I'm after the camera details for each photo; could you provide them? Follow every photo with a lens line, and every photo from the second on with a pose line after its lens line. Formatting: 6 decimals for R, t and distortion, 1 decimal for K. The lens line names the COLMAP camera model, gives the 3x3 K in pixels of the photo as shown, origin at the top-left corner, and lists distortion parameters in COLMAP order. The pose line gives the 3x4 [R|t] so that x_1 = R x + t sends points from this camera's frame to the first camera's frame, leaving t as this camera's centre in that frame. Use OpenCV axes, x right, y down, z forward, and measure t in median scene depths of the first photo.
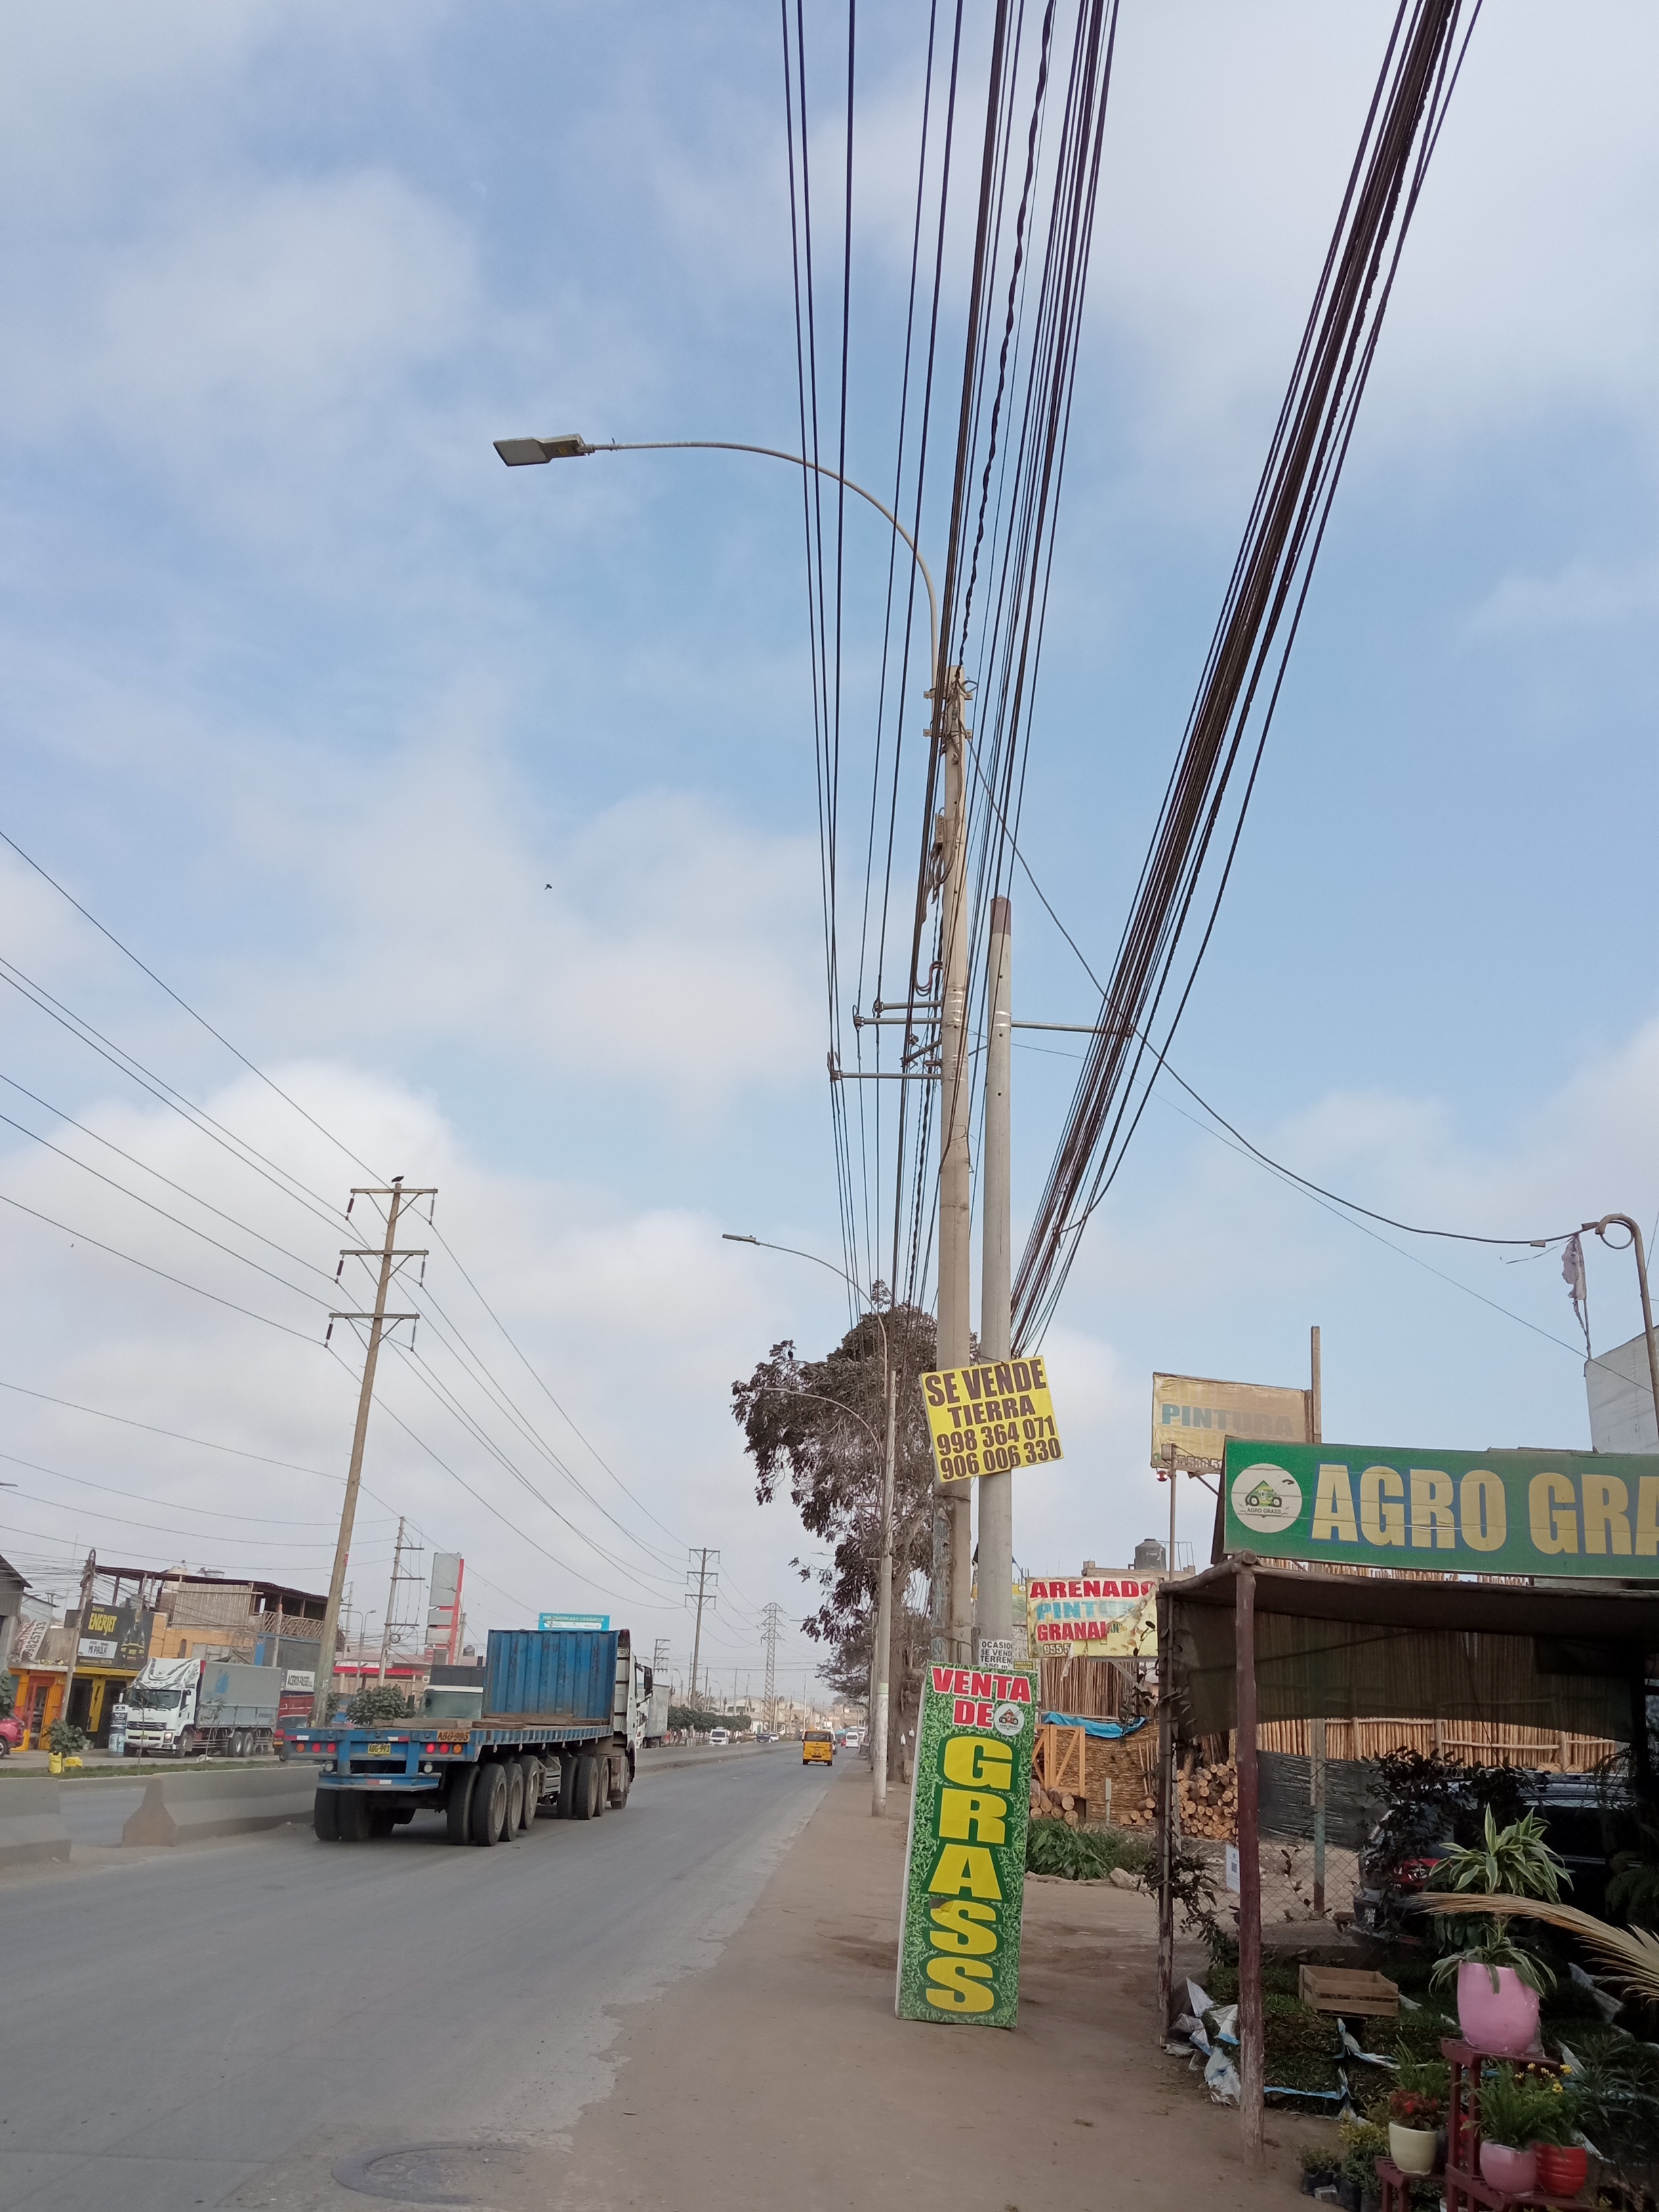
lens RADIAL K [[1777.7, 0, 819.7], [0, 1777.7, 1106.7], [0, 0, 1]] dist [0.087976, -0.149546]
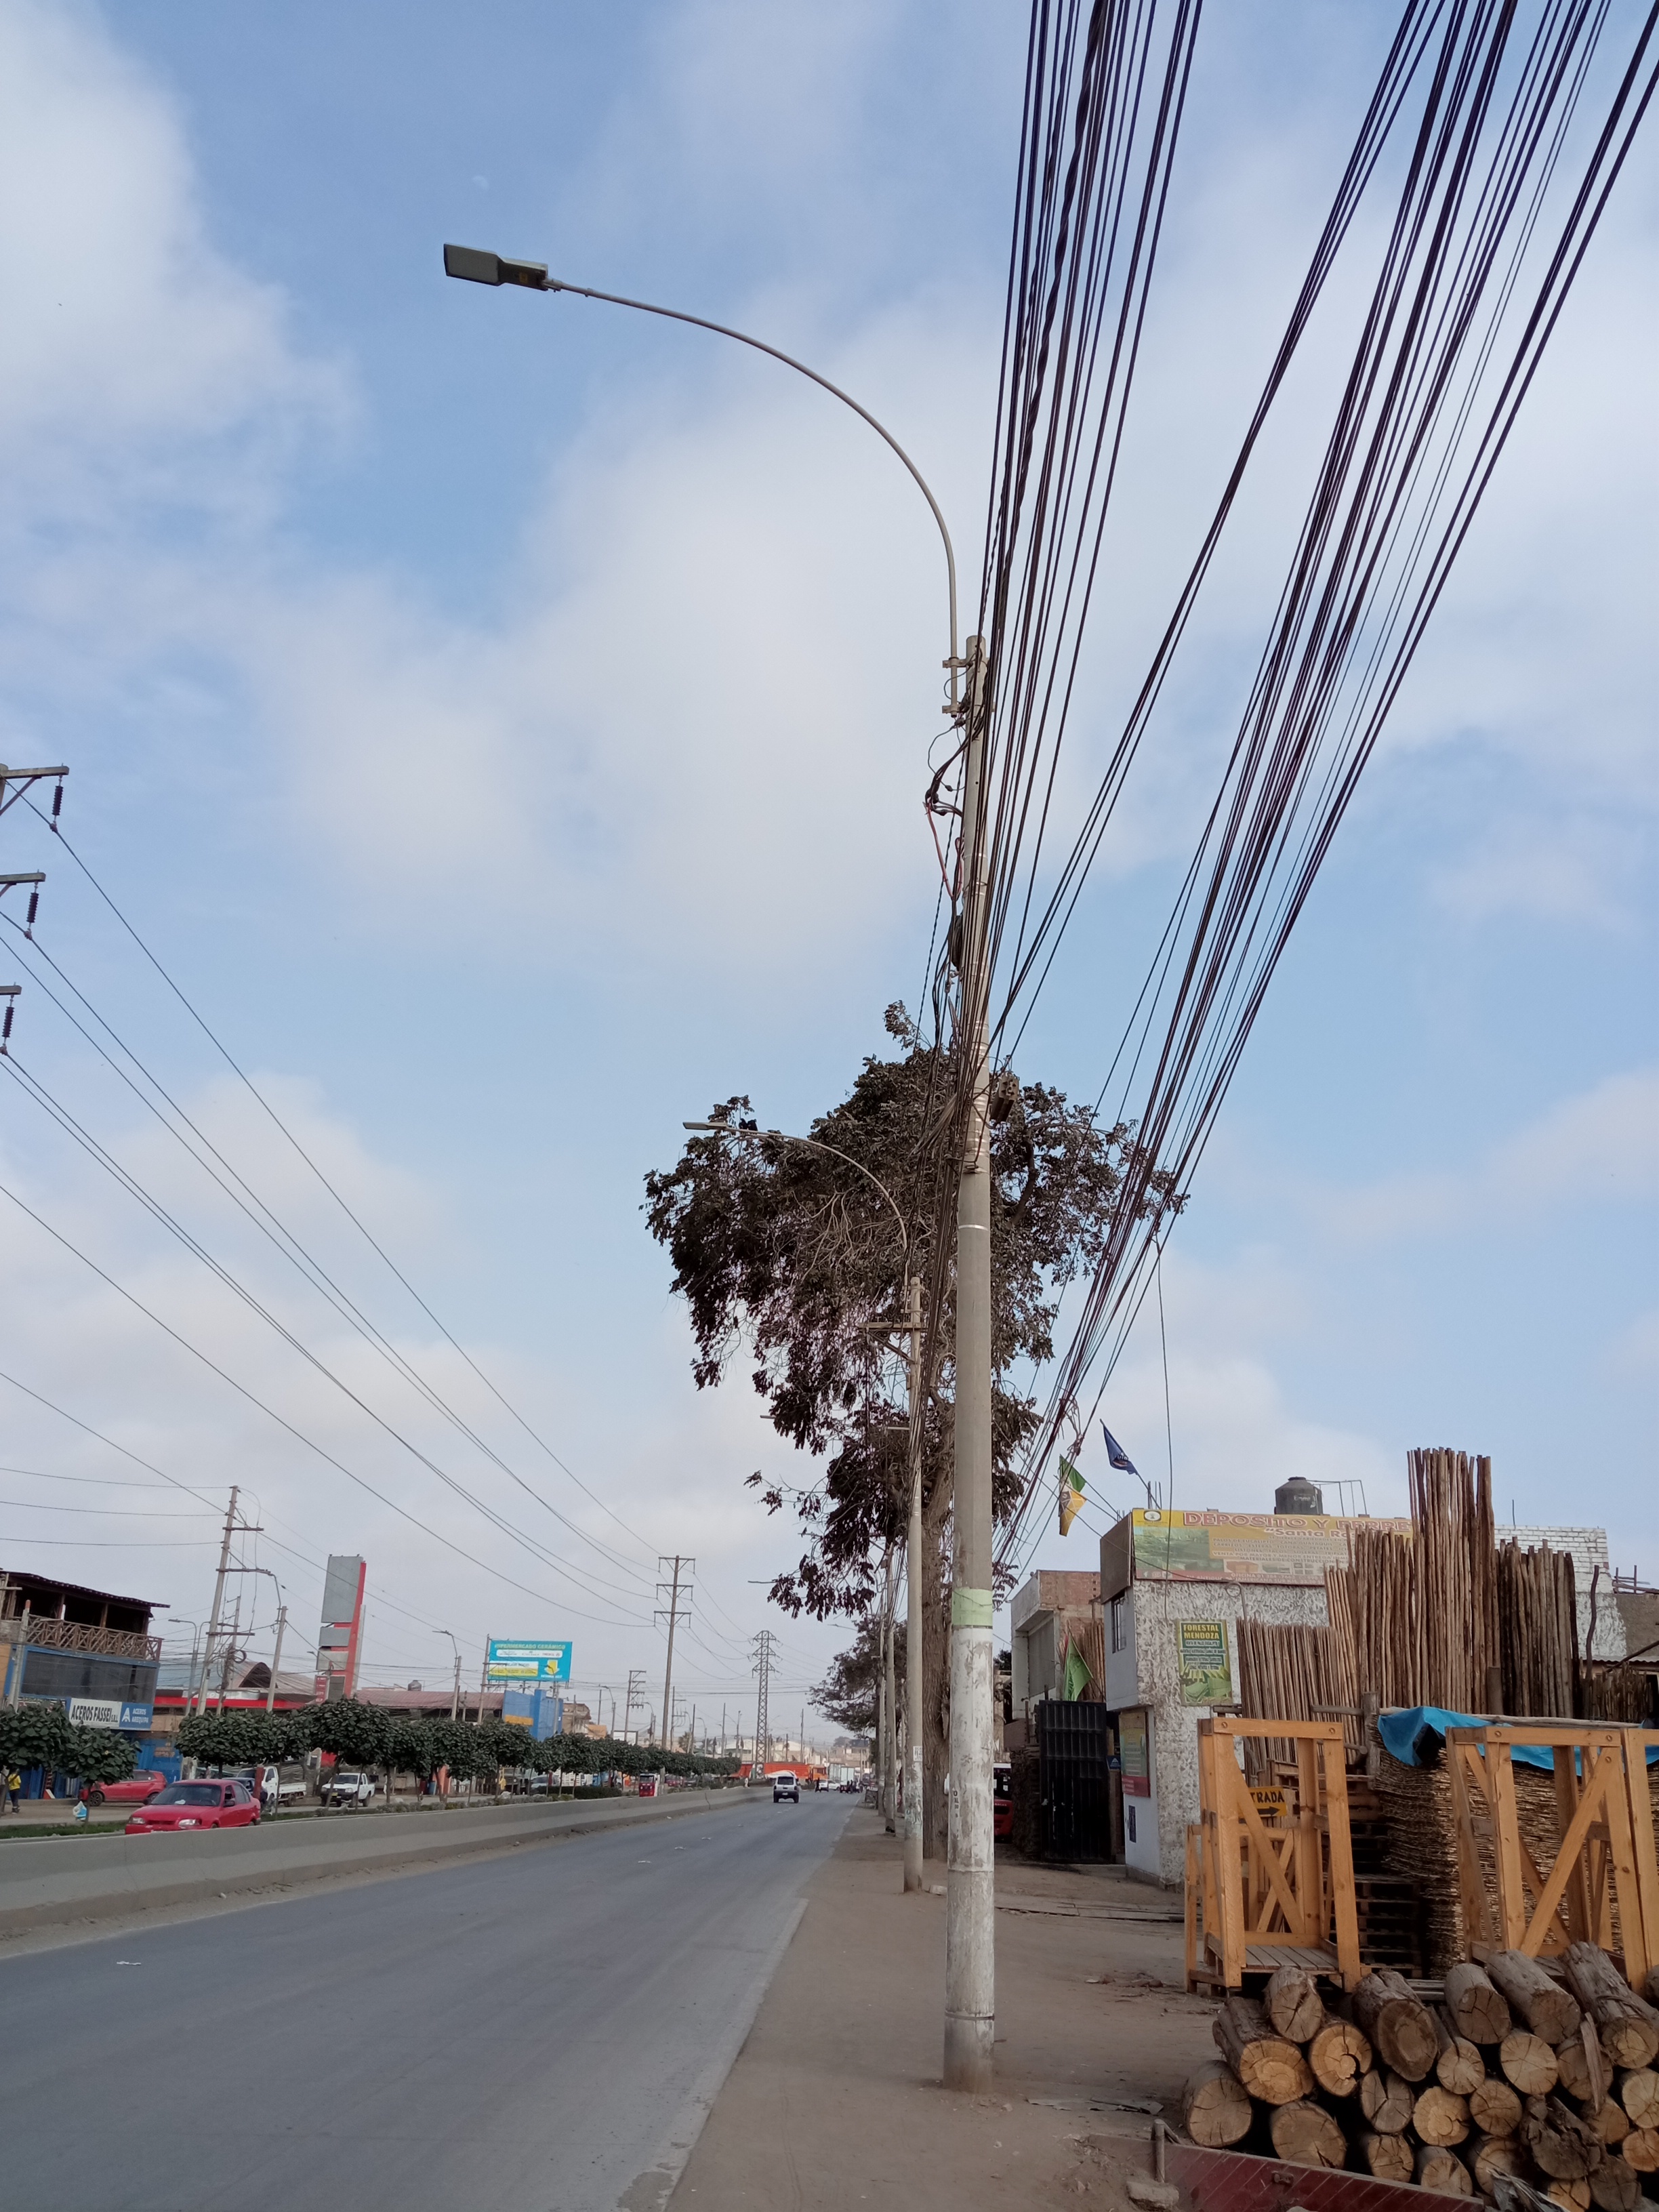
lens RADIAL K [[1771.1, 0, 837.5], [0, 1771.1, 1107.1], [0, 0, 1]] dist [0.114630, -0.227968]
pose [[0.999869, -0.010070, 0.012706, 0.006257], [0.010334, 0.999728, -0.020899, 0.141073], [-0.012492, 0.021028, 0.999701, 0.403222]]
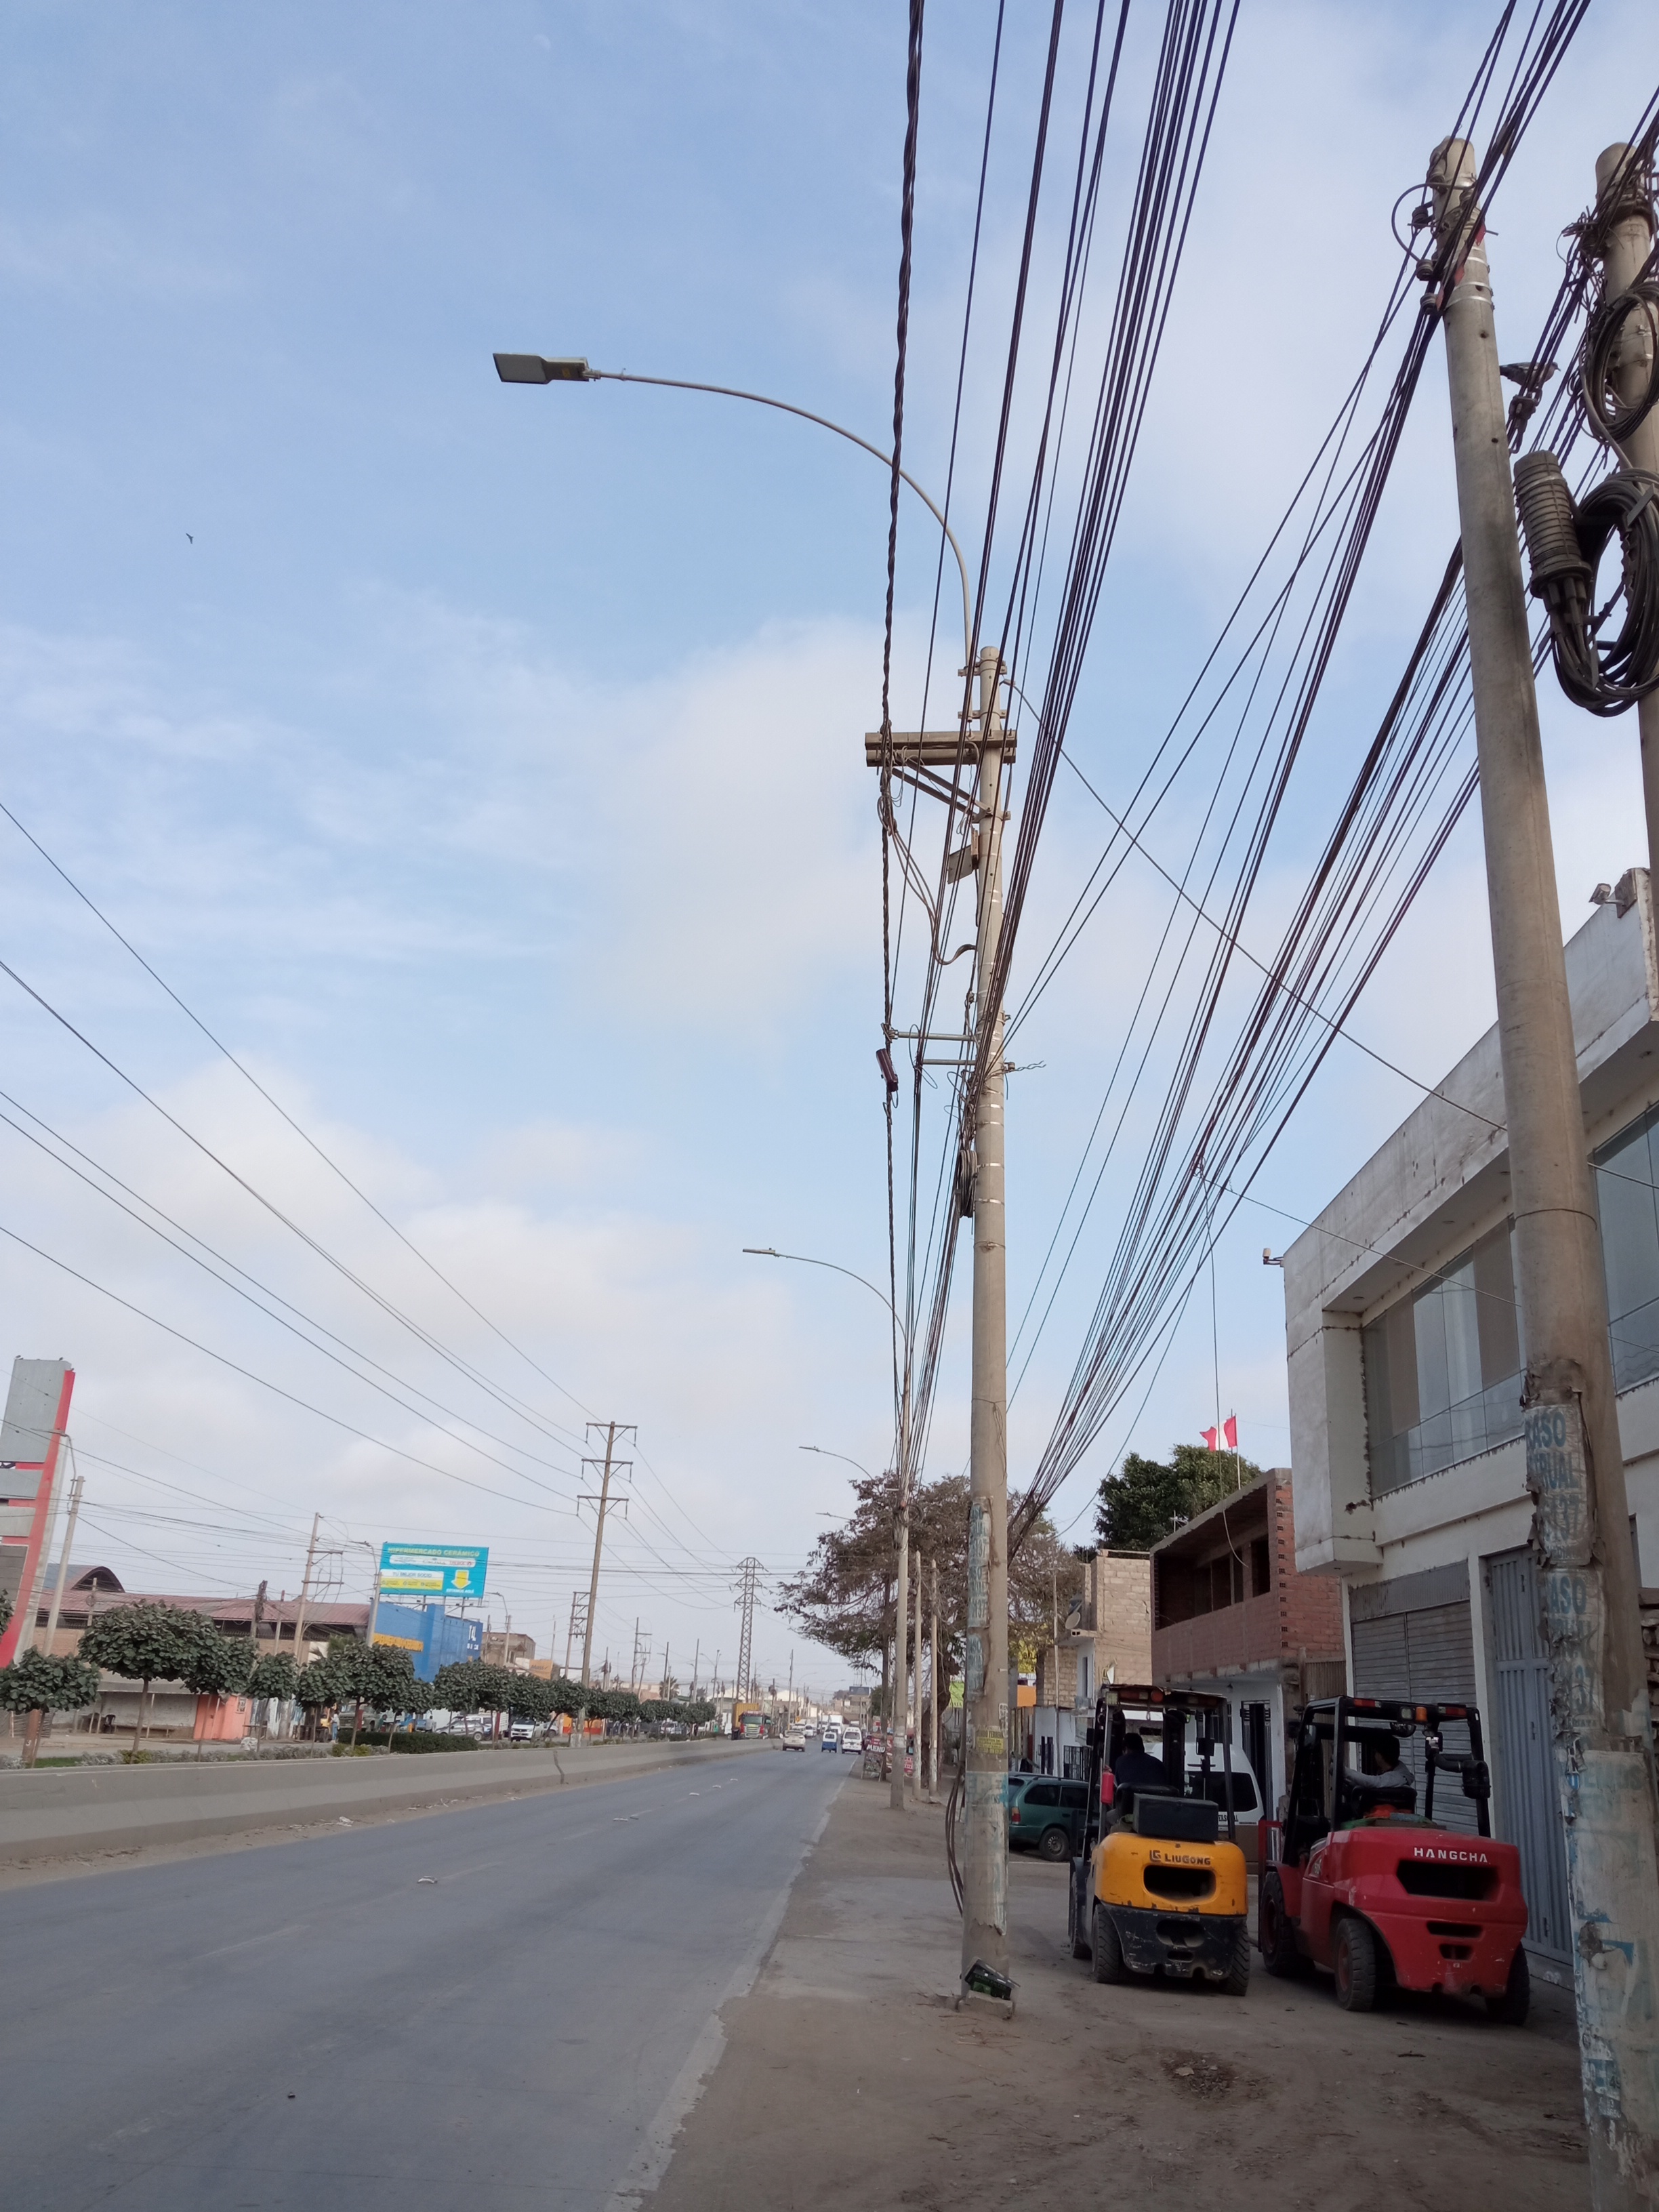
lens RADIAL K [[1777.7, 0, 819.7], [0, 1777.7, 1106.7], [0, 0, 1]] dist [0.087976, -0.149546]
pose [[0.999932, 0.010747, -0.004523, 0.021026], [-0.010739, 0.999941, 0.001726, 0.360352], [0.004541, -0.001677, 0.999988, 1.025568]]
